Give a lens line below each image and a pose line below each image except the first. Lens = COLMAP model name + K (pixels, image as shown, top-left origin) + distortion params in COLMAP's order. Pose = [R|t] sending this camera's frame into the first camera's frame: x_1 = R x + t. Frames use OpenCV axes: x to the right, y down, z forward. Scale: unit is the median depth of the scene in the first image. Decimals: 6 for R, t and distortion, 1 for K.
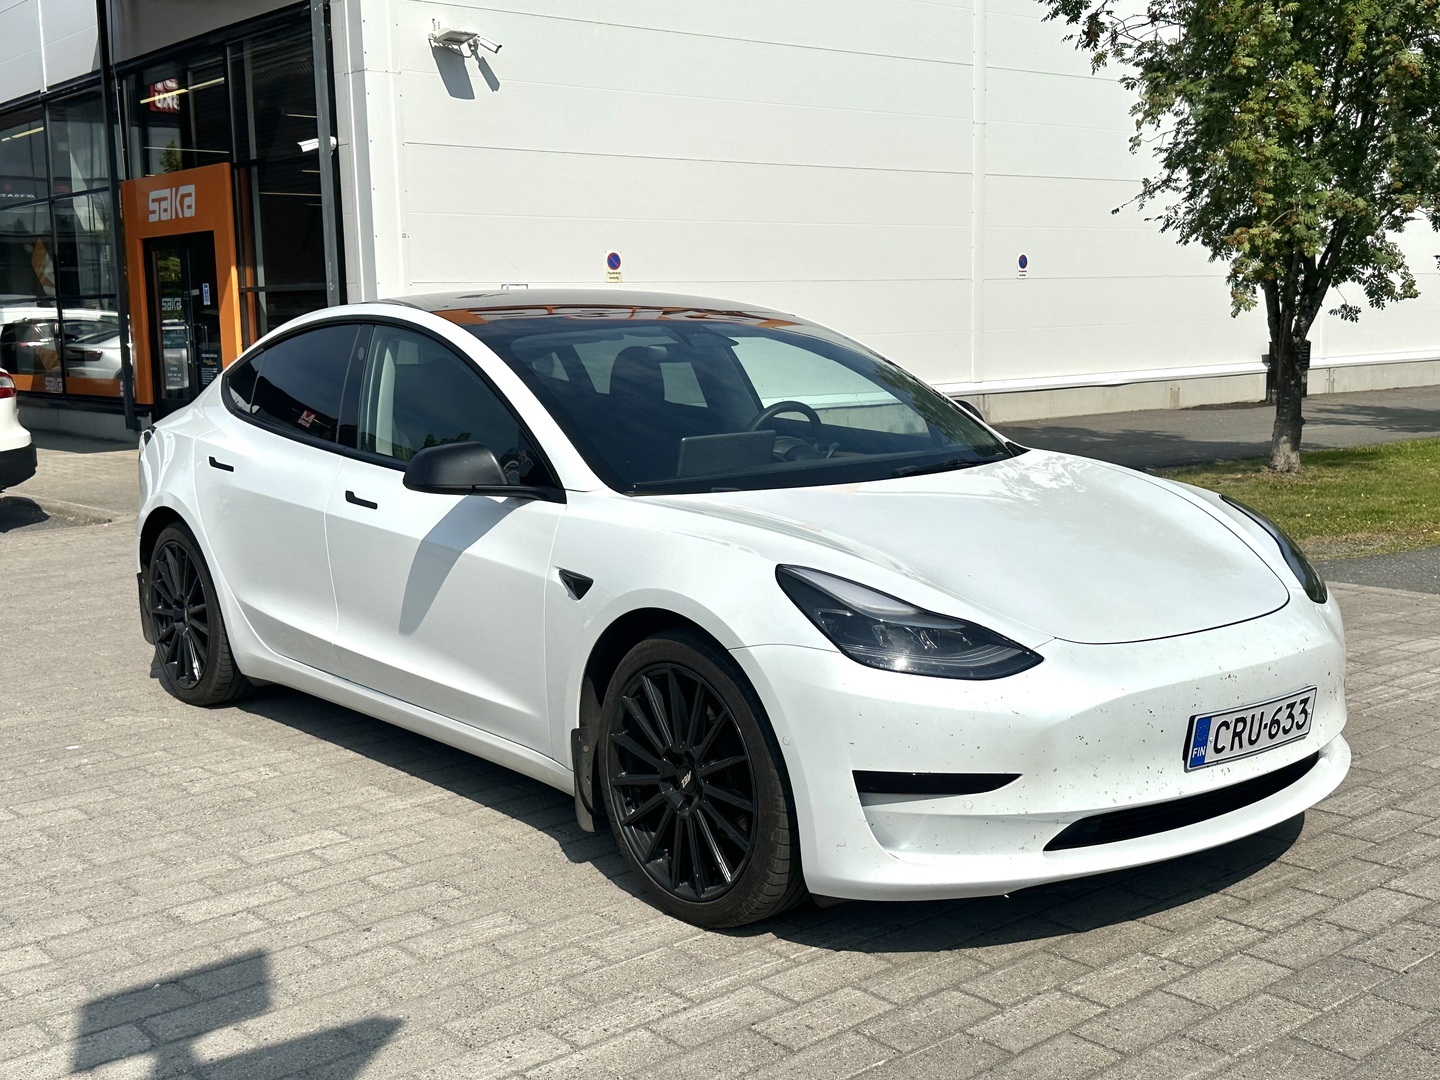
lens RADIAL K [[1636.9, 0, 720.0], [0, 1636.9, 540.0], [0, 0, 1]] dist [0.218504, -0.500434]
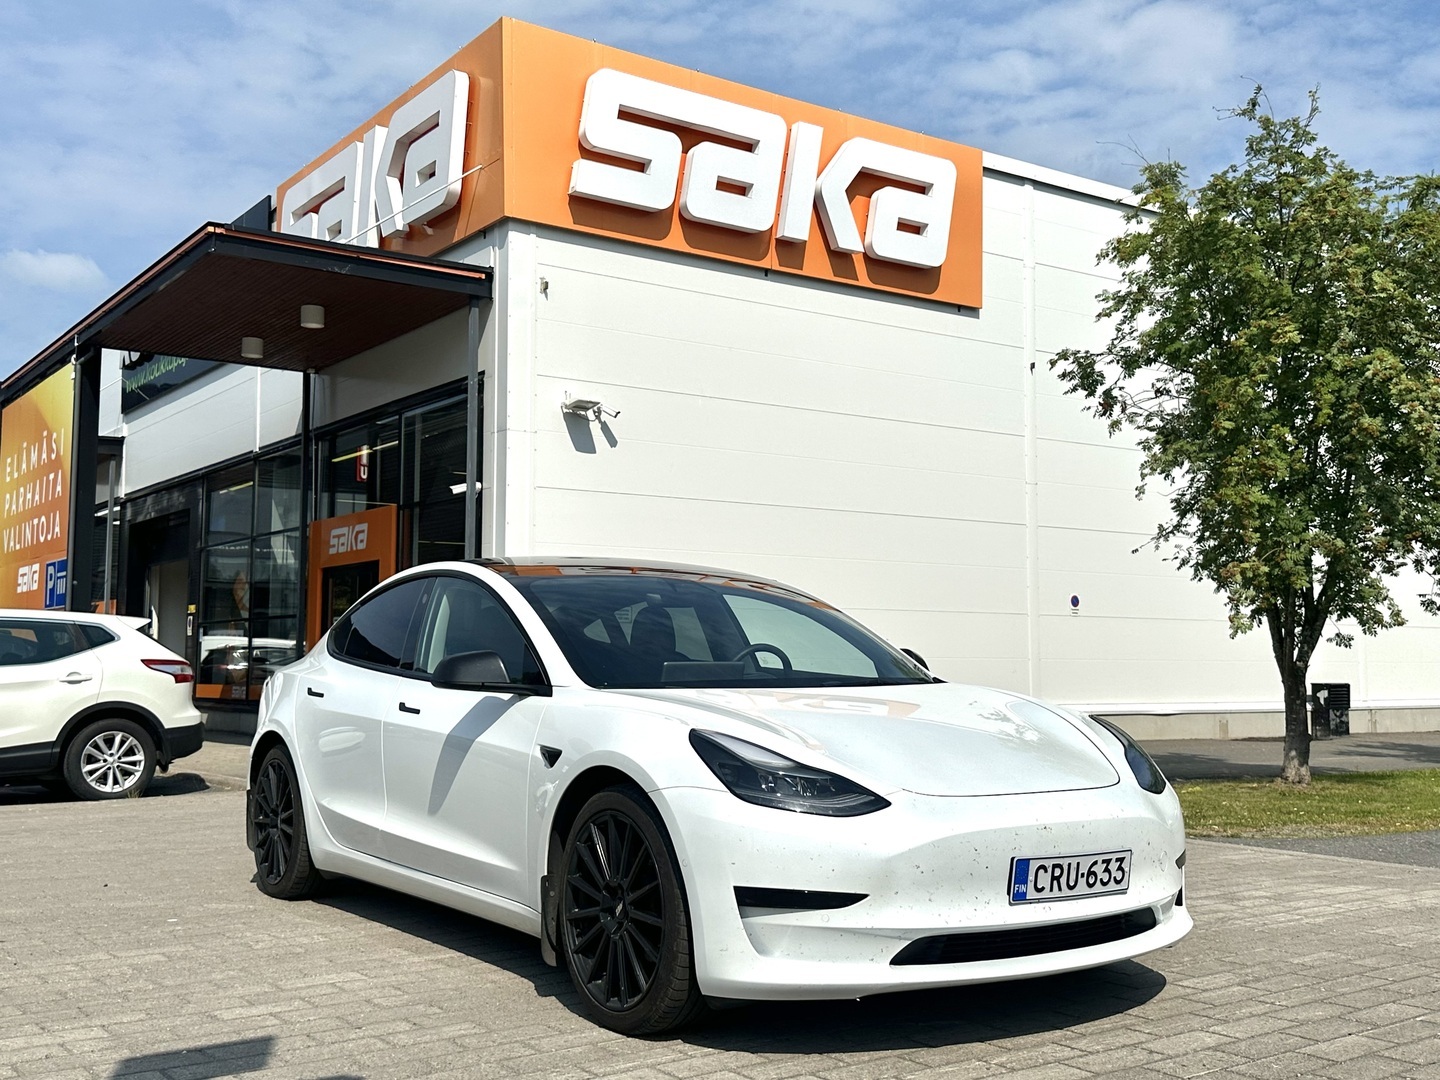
lens RADIAL K [[1467.7, 0, 720.0], [0, 1467.7, 540.0], [0, 0, 1]] dist [0.220663, -0.505412]
pose [[0.996831, 0.016317, -0.077862, 0.098972], [-0.032555, 0.976706, -0.212098, 0.078555], [0.072587, 0.213960, 0.974142, -0.103565]]
